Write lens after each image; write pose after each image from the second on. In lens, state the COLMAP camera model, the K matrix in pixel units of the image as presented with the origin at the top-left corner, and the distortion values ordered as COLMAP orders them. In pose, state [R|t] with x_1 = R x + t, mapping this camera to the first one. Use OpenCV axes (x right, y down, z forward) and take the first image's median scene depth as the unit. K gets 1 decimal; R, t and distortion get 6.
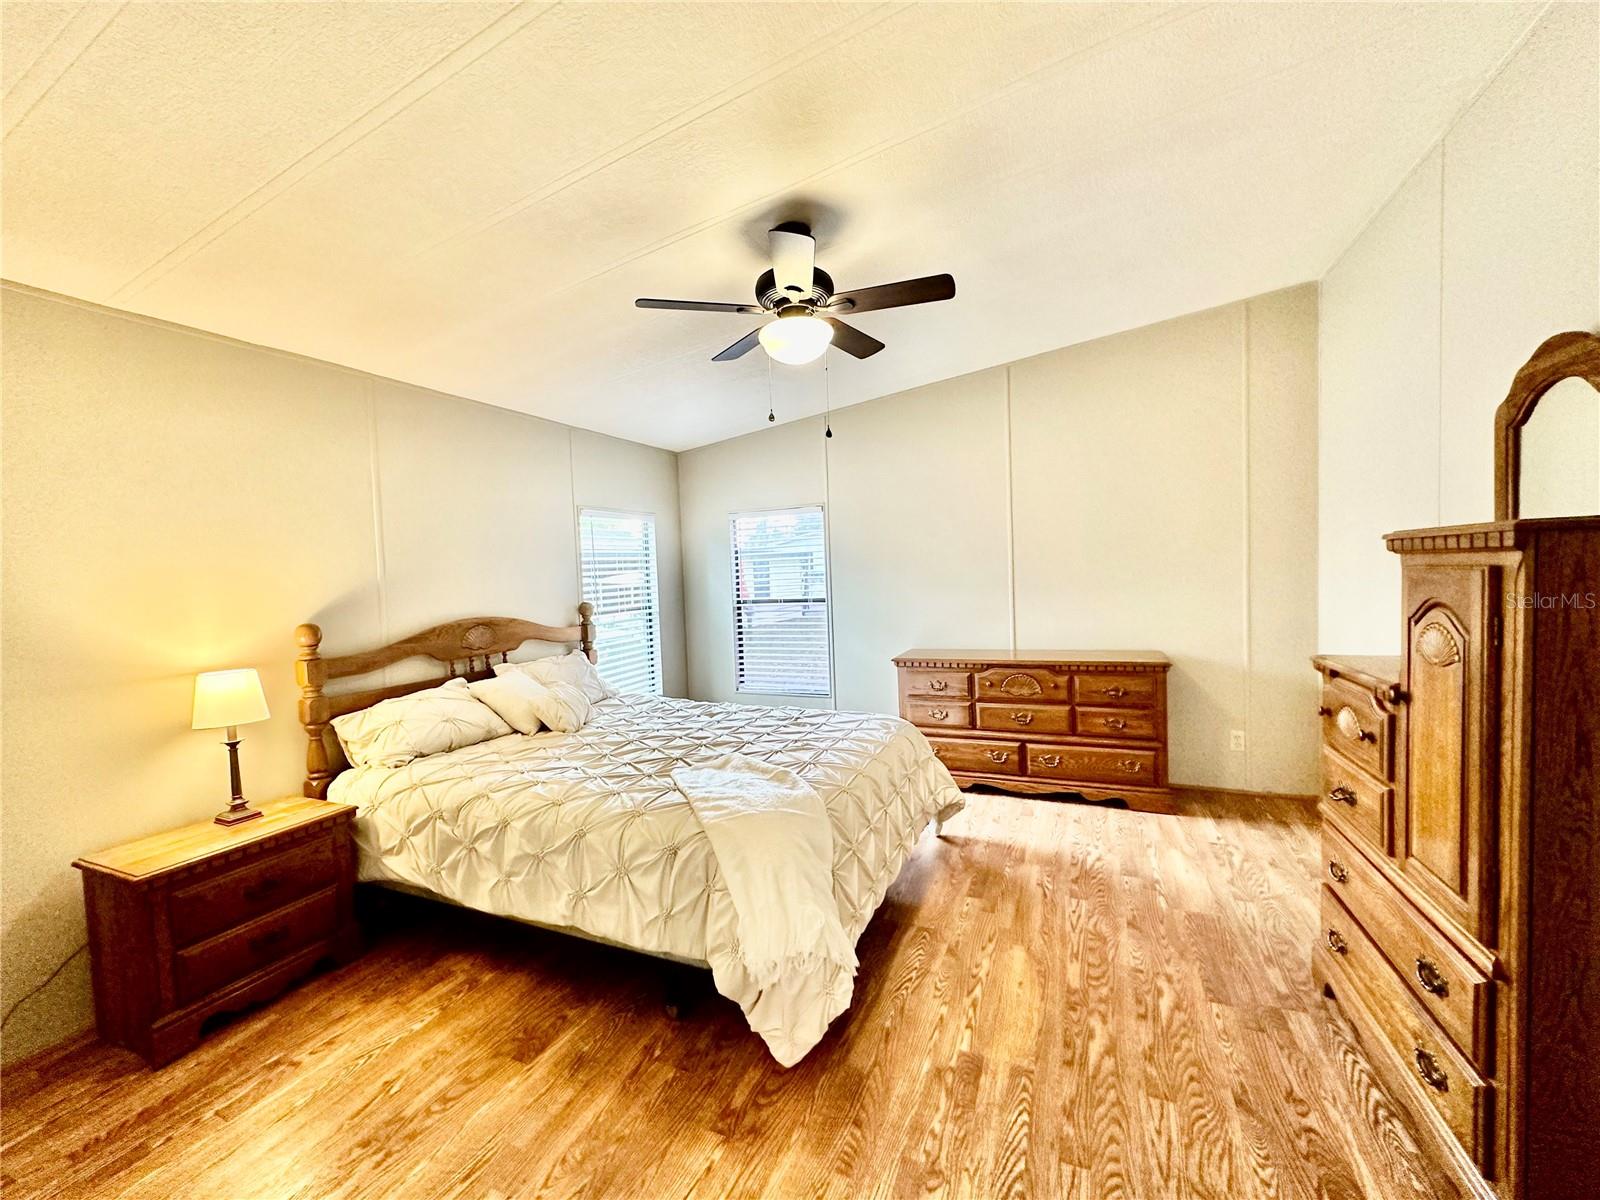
lens RADIAL K [[641.7, 0, 796.6], [0, 641.7, 598.7], [0, 0, 1]] dist [0.001443, 0.000729]
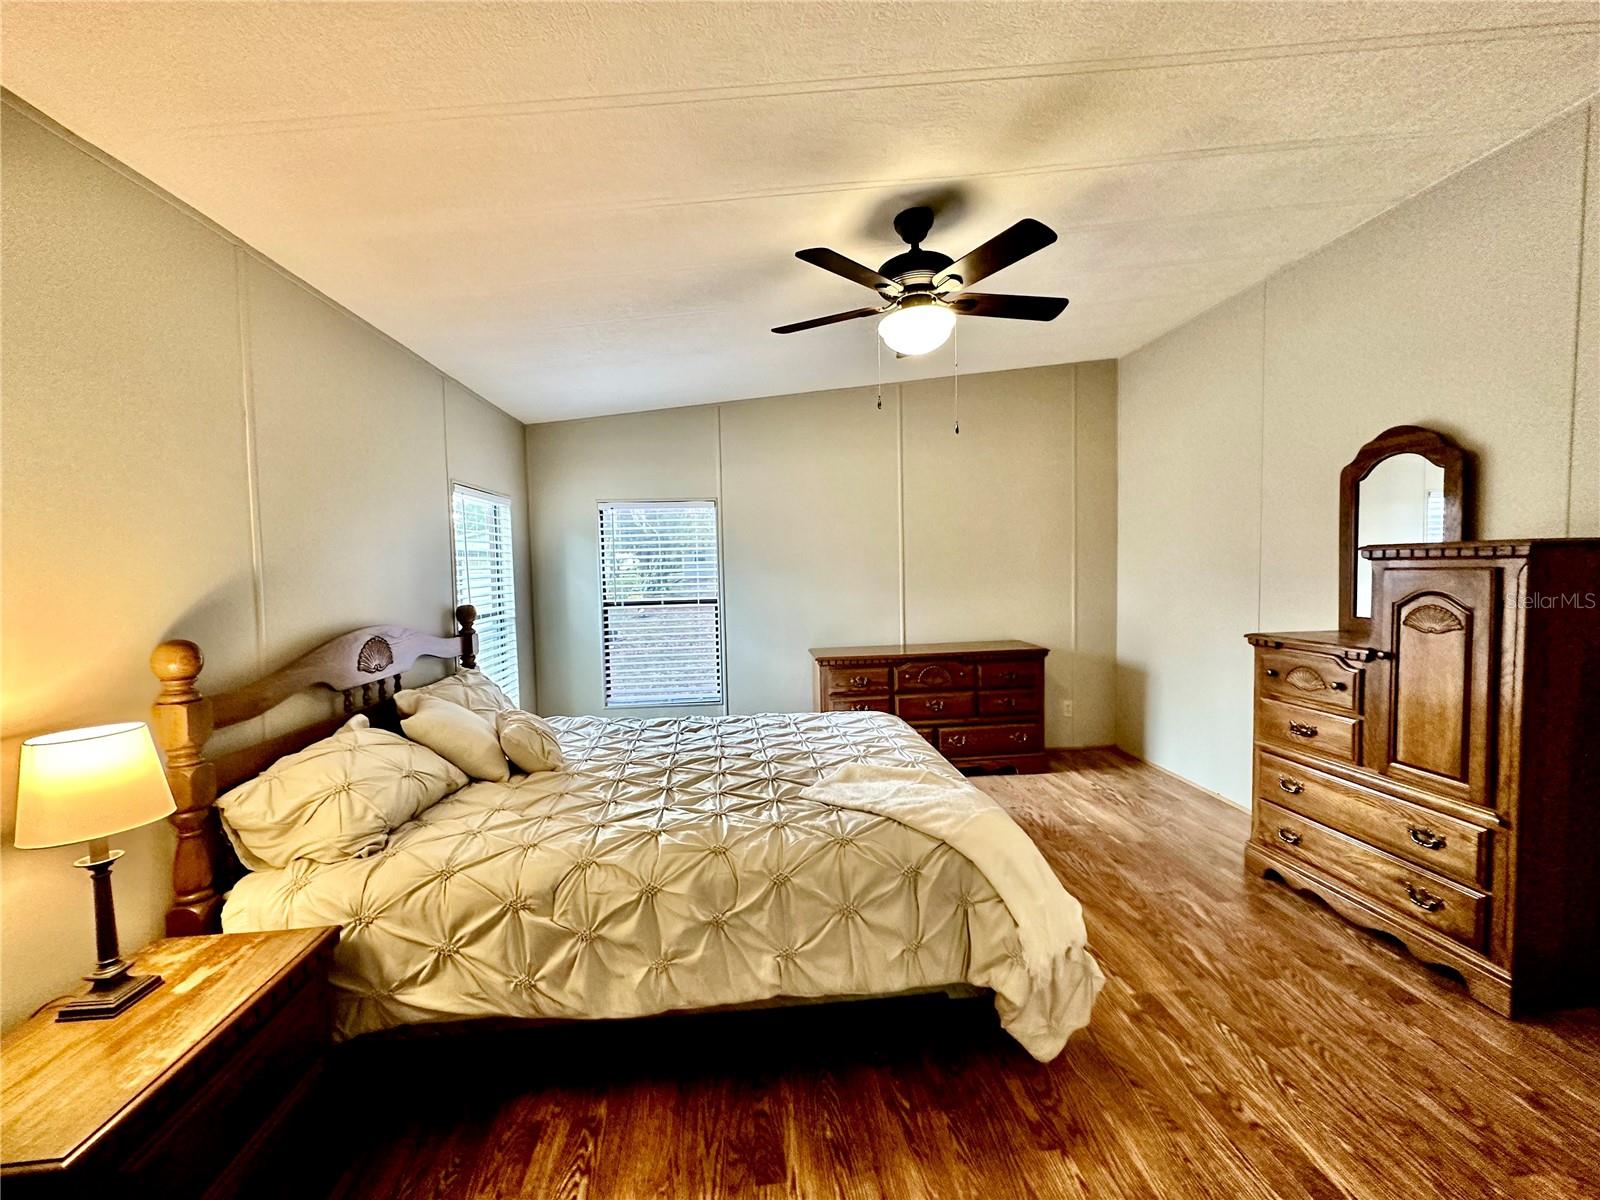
lens RADIAL K [[641.7, 0, 806.2], [0, 641.7, 601.6], [0, 0, 1]] dist [0.001443, 0.000729]
pose [[0.871309, -0.006940, 0.490686, -0.583005], [0.008880, 0.999959, -0.001624, 0.010465], [-0.490655, 0.005772, 0.871335, 0.220844]]
